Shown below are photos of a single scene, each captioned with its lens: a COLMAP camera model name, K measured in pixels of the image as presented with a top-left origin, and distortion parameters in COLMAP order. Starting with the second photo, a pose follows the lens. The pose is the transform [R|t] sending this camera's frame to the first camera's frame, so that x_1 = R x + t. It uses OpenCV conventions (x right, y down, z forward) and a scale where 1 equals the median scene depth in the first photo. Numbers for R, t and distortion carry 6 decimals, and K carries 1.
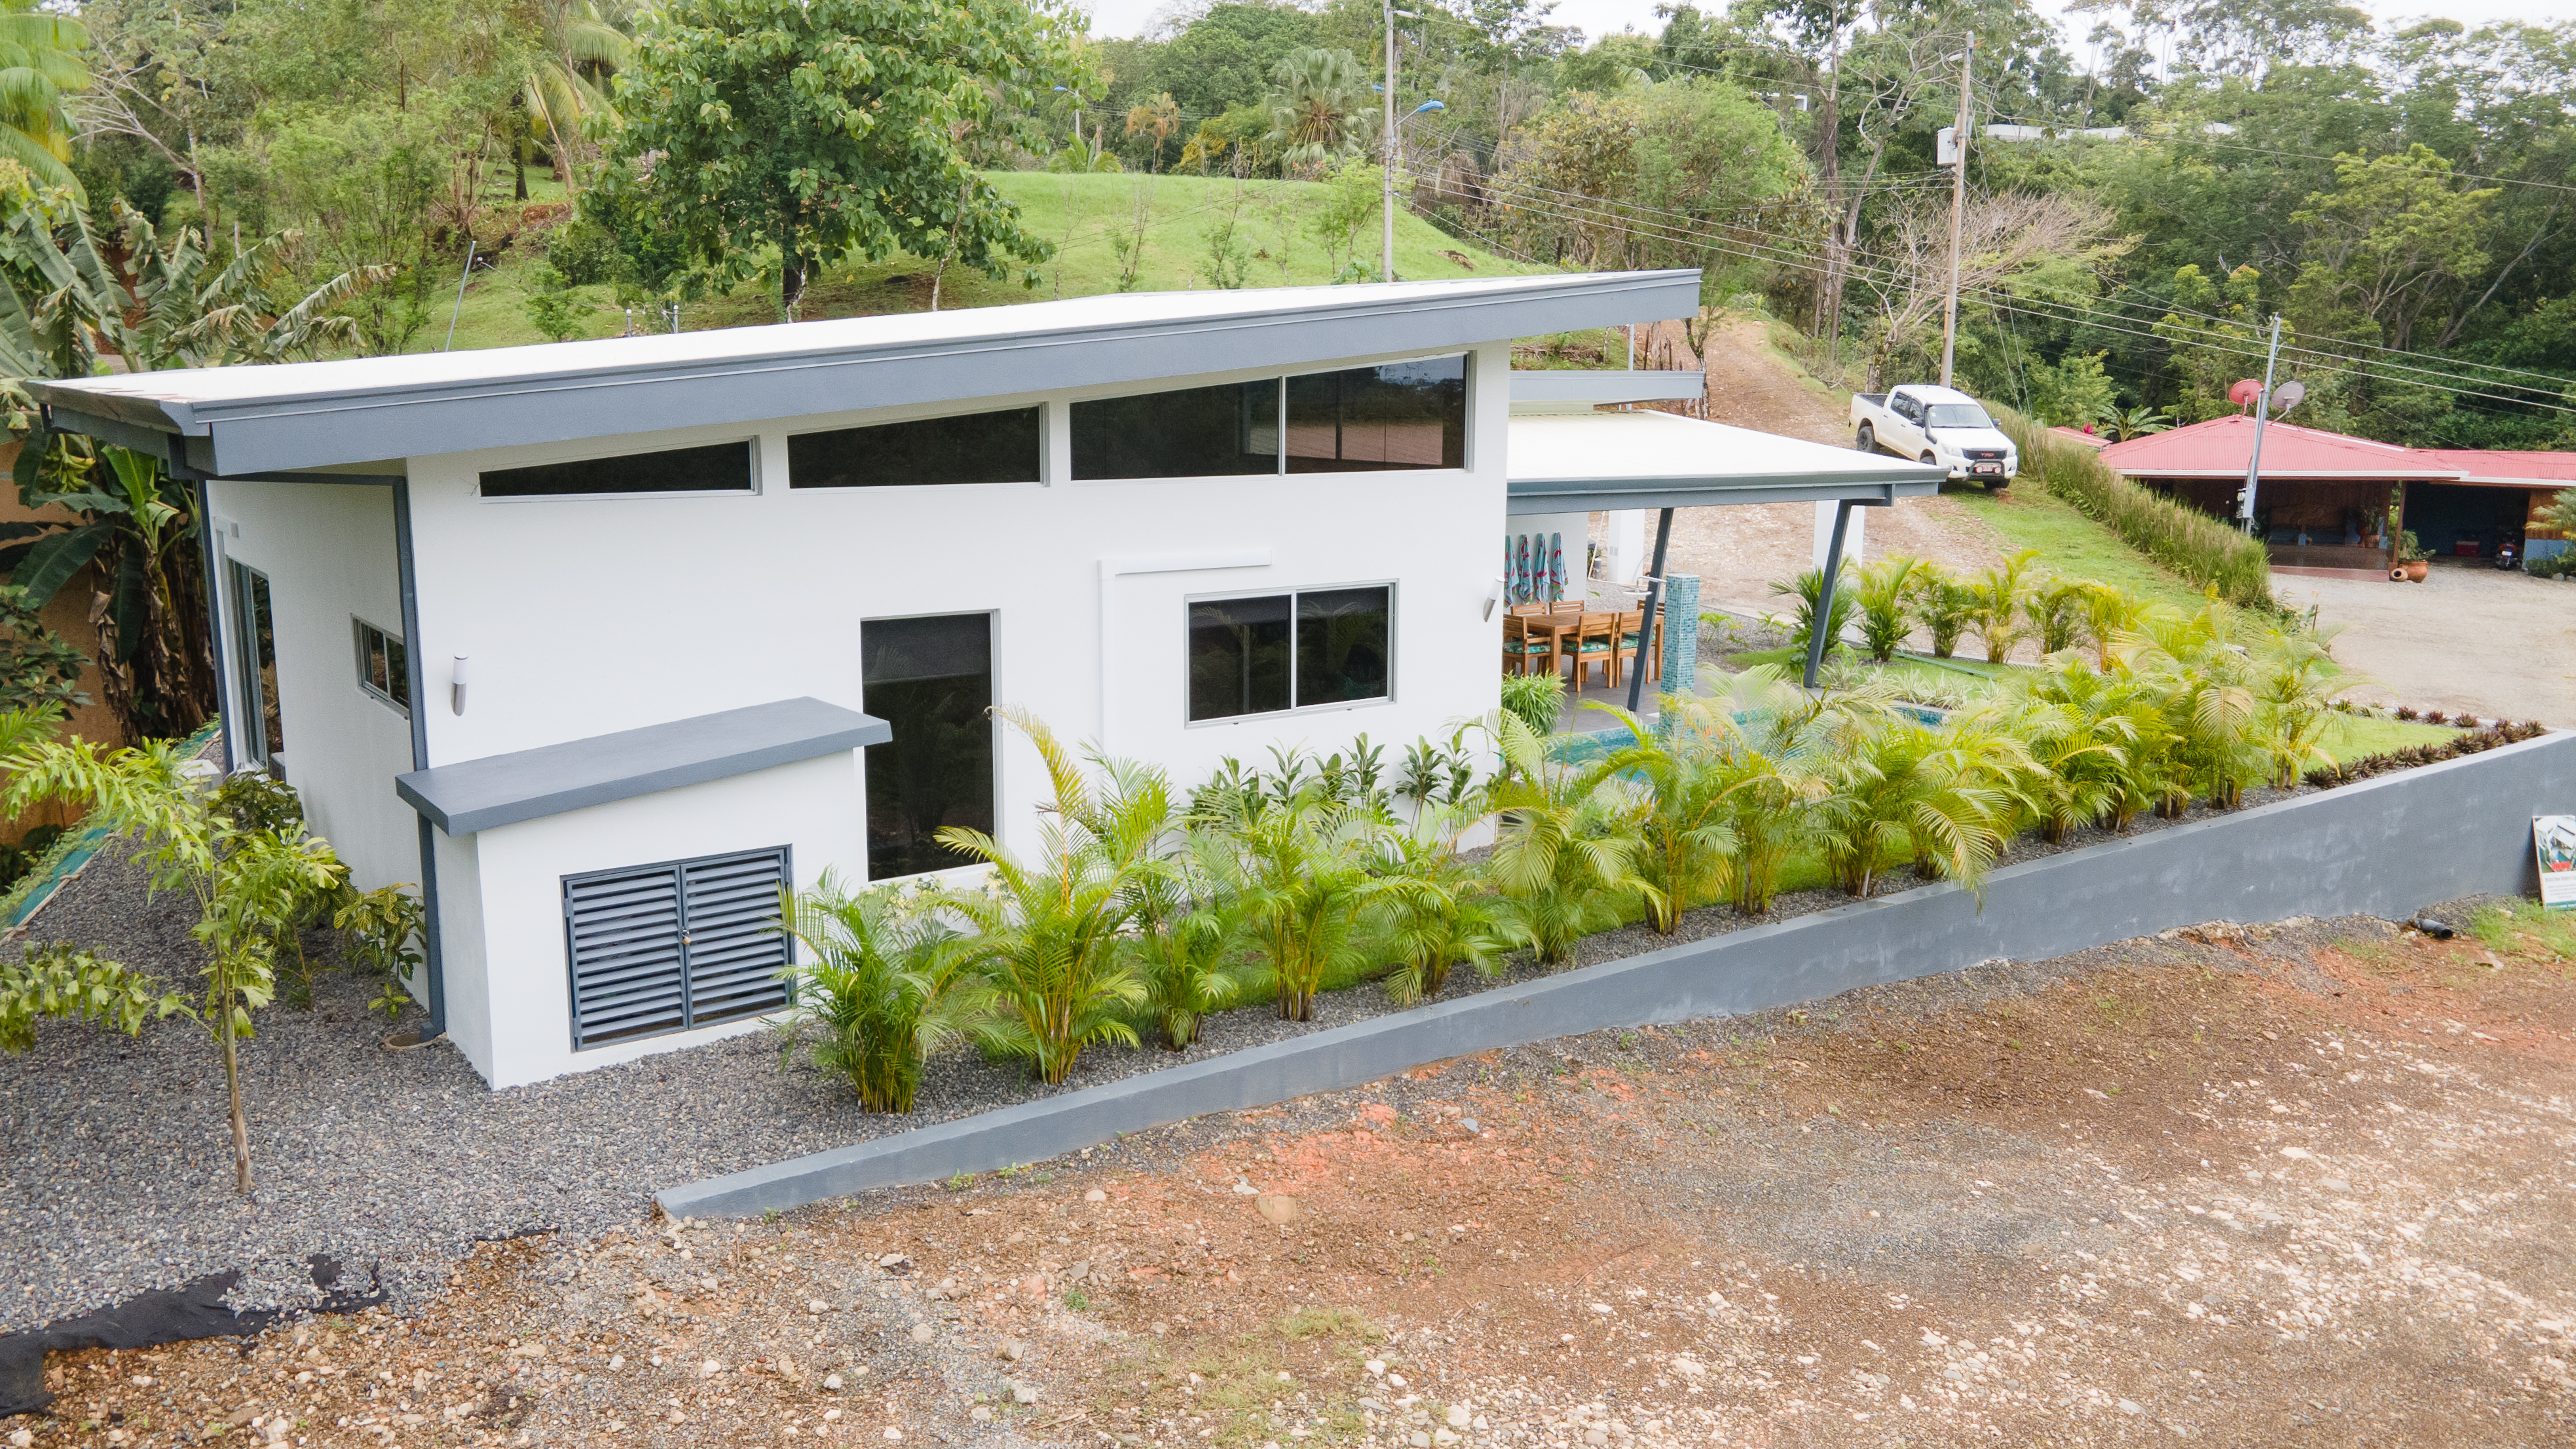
lens RADIAL K [[1880.8, 0, 1288.0], [0, 1880.8, 724.5], [0, 0, 1]] dist [0.003826, 0.073249]
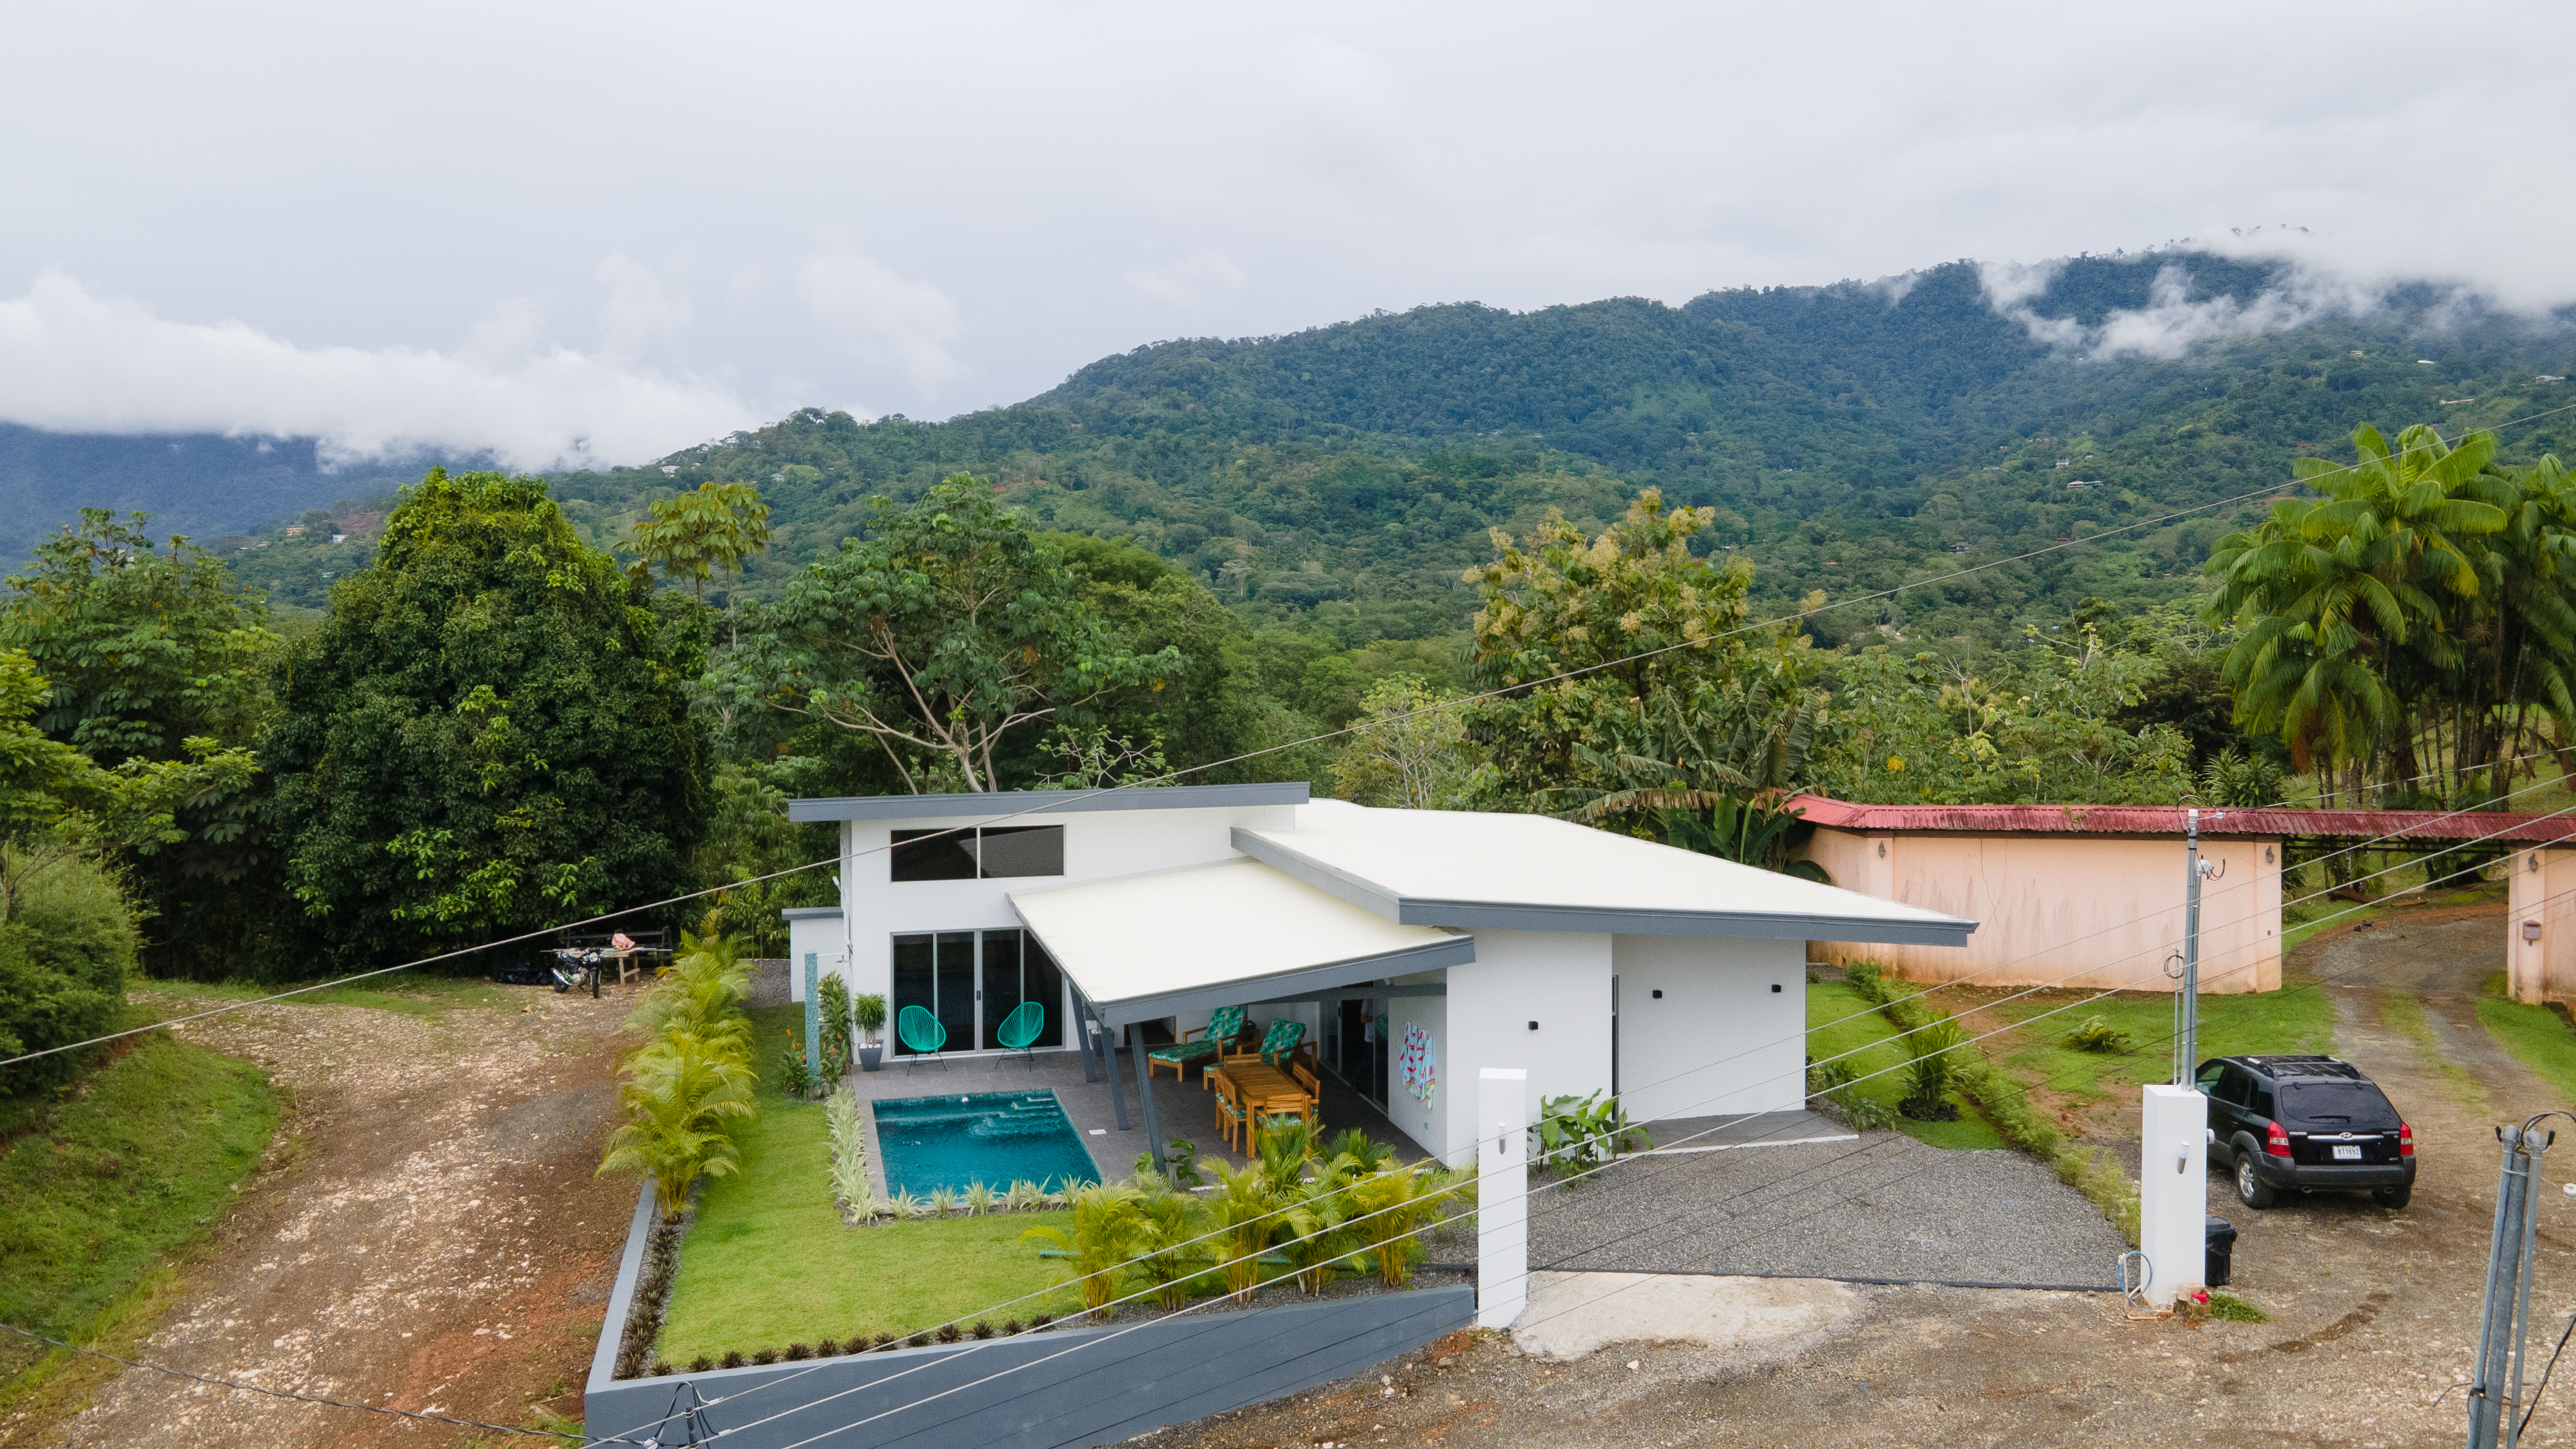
lens RADIAL K [[1880.8, 0, 1288.0], [0, 1880.8, 724.5], [0, 0, 1]] dist [0.003826, 0.073249]
pose [[-0.351353, 0.038046, -0.935470, 2.248115], [-0.170771, 0.979808, 0.103989, -0.722644], [0.920537, 0.196288, -0.337761, 2.509631]]
